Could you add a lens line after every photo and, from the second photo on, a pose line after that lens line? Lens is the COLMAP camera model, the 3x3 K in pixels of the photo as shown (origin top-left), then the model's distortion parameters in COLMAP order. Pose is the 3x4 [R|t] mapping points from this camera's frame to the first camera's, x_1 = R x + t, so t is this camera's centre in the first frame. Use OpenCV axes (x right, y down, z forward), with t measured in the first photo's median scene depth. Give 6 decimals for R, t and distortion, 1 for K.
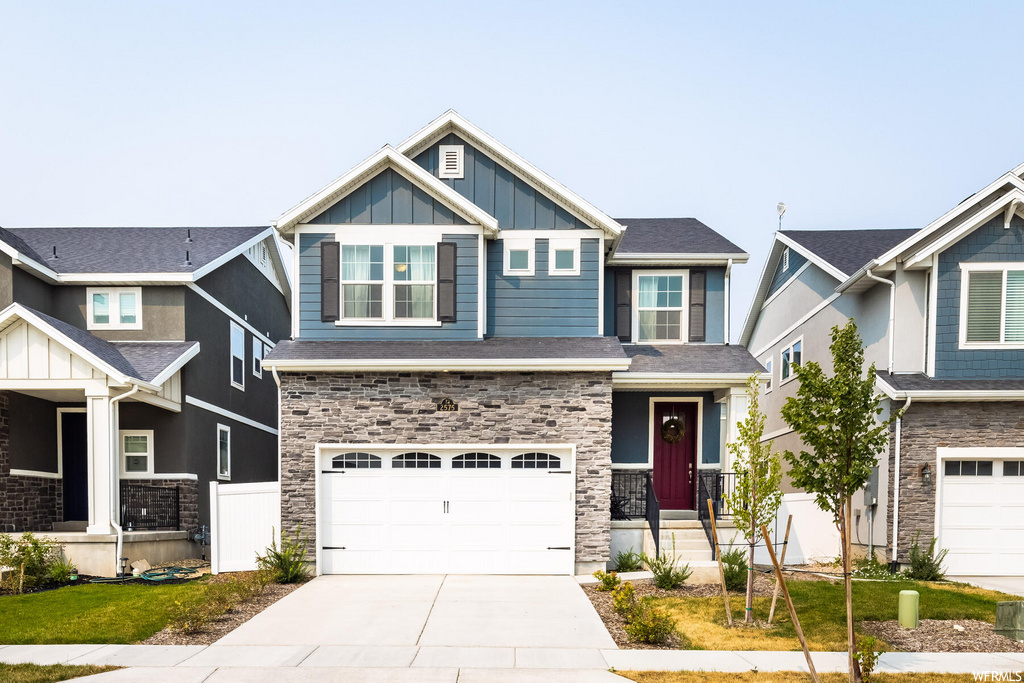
lens RADIAL K [[790.2, 0, 513.2], [0, 790.2, 450.1], [0, 0, 1]] dist [-0.003870, -0.003001]
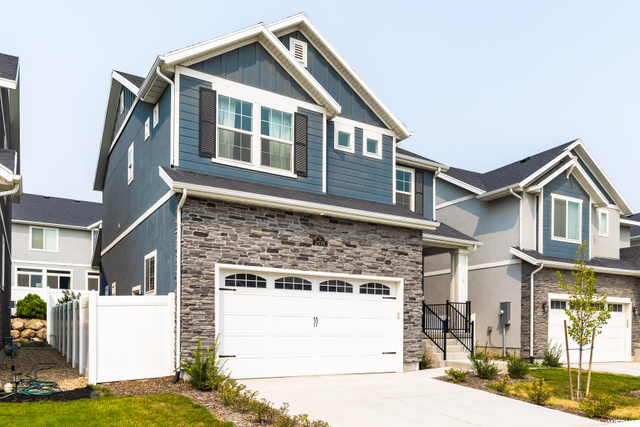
lens RADIAL K [[493.9, 0, 320.7], [0, 493.9, 281.4], [0, 0, 1]] dist [-0.003870, -0.003001]
pose [[0.839505, 0.059669, 0.540066, -0.502296], [-0.055342, 0.998173, -0.024256, 0.026188], [-0.540527, -0.009525, 0.841273, 0.329982]]
